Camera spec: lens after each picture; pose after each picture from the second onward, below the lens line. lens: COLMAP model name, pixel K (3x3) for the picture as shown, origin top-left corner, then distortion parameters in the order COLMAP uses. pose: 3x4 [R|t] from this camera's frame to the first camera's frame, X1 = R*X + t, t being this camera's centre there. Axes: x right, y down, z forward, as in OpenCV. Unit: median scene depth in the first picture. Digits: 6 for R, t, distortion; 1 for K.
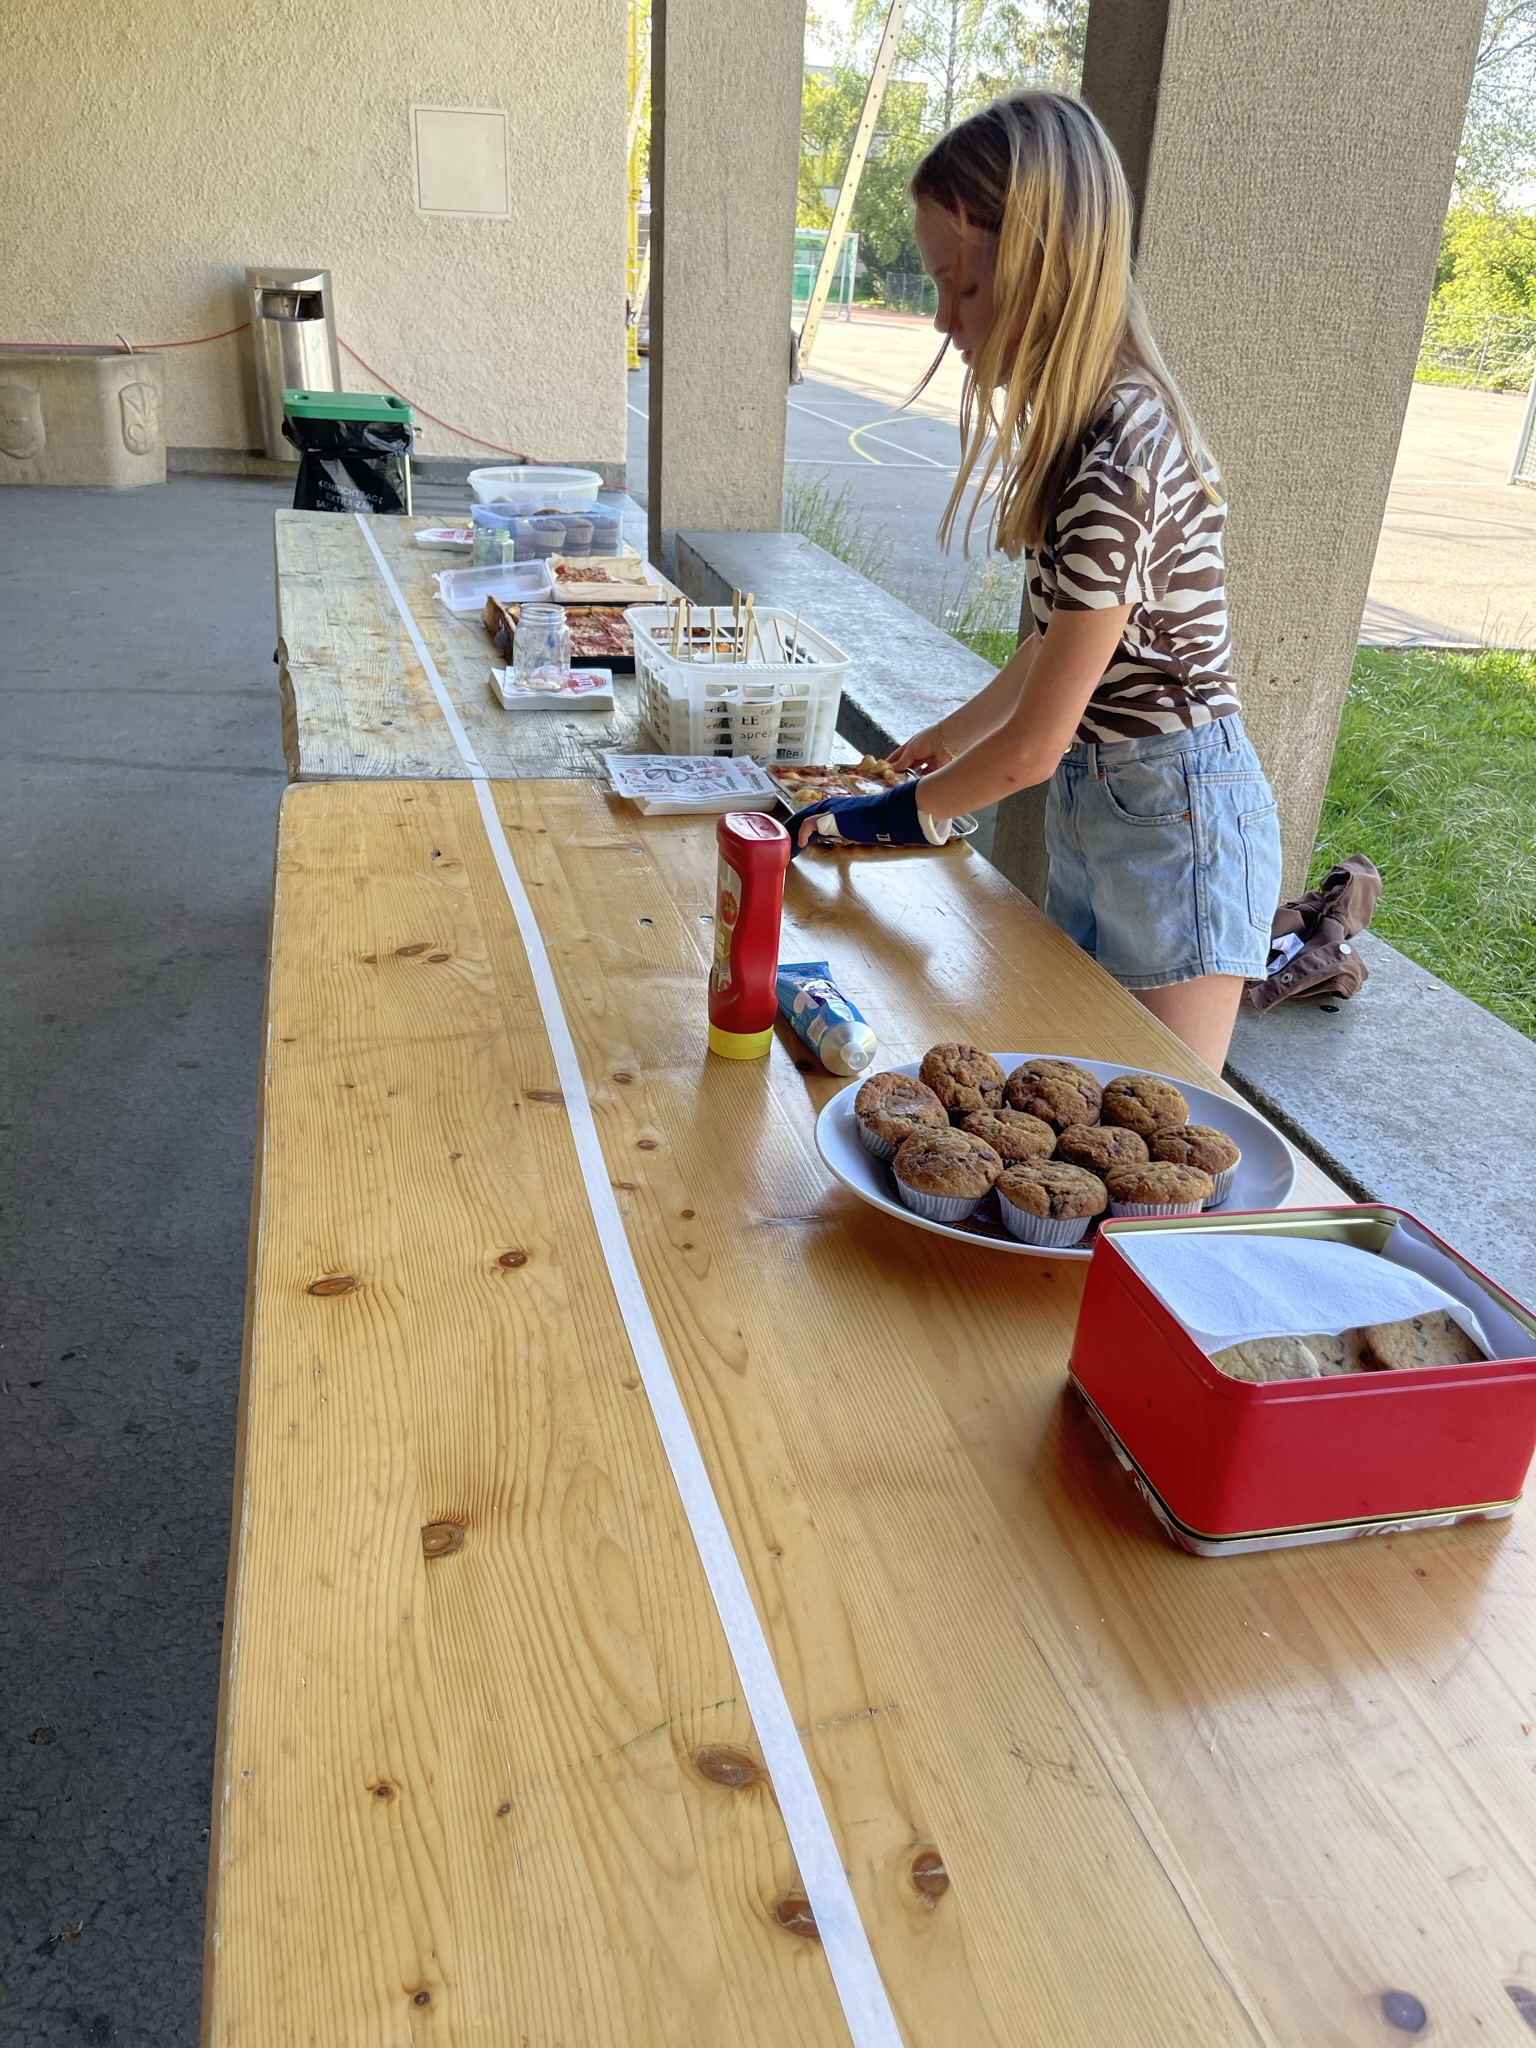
lens RADIAL K [[1568.8, 0, 771.2], [0, 1568.8, 1038.7], [0, 0, 1]] dist [0.040630, -0.077008]
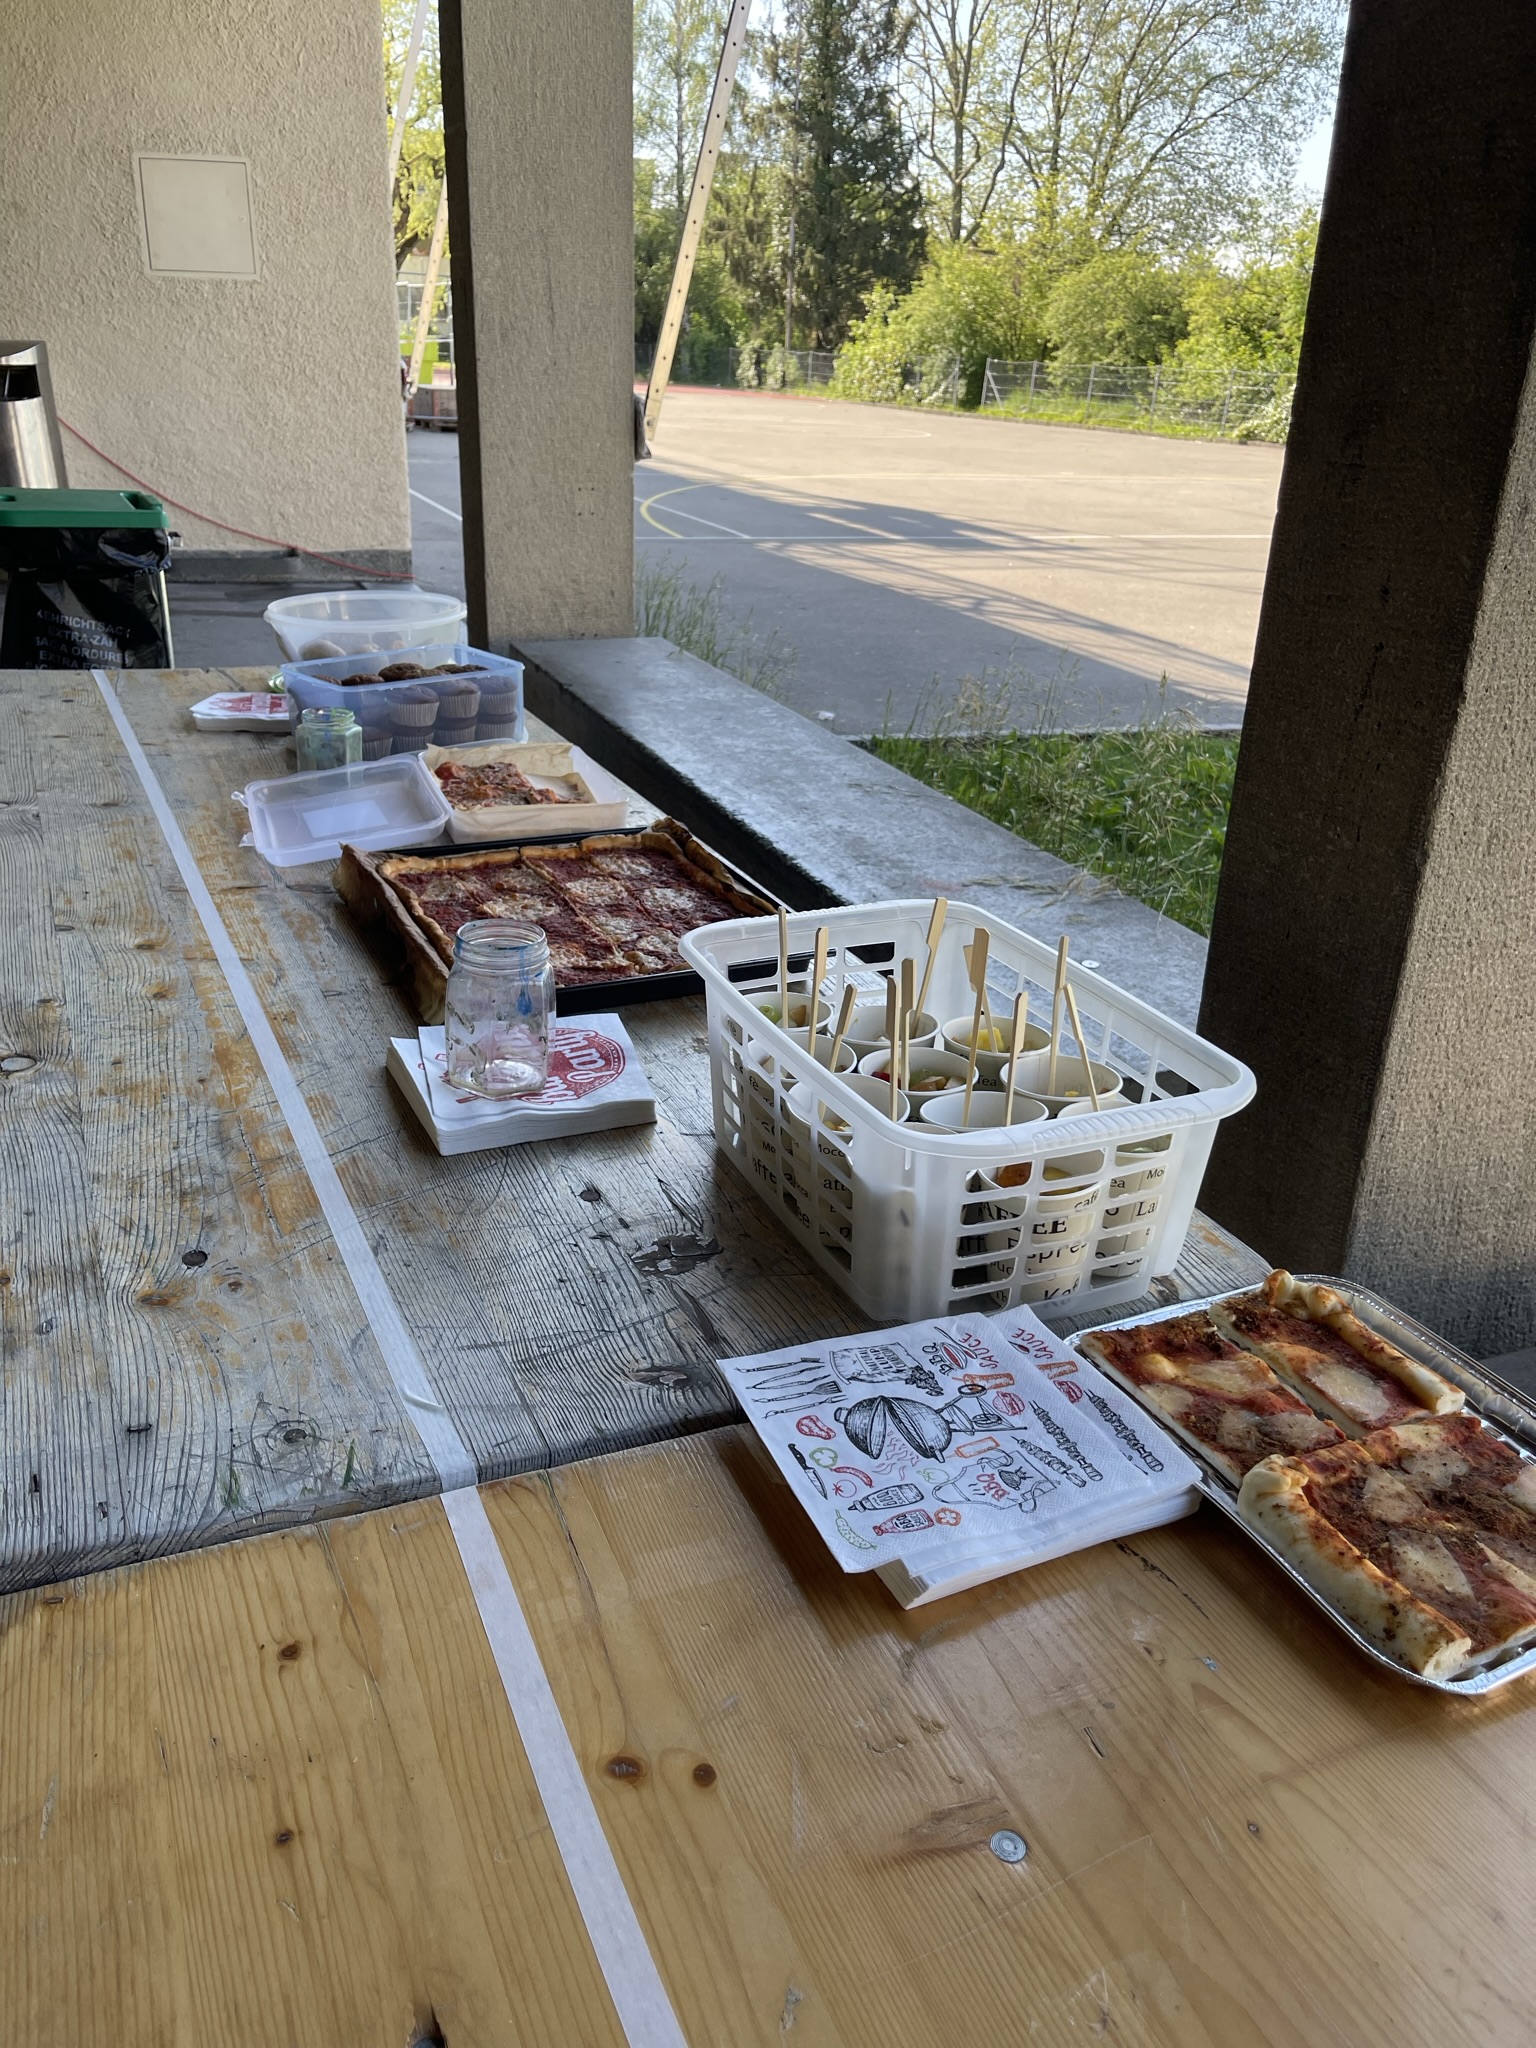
lens RADIAL K [[1568.8, 0, 759.2], [0, 1568.8, 1021.7], [0, 0, 1]] dist [0.040630, -0.077008]
pose [[0.989340, -0.072772, 0.126135, -0.061746], [0.078532, 0.996056, -0.041303, -0.105259], [-0.122632, 0.050768, 0.991153, 0.240662]]
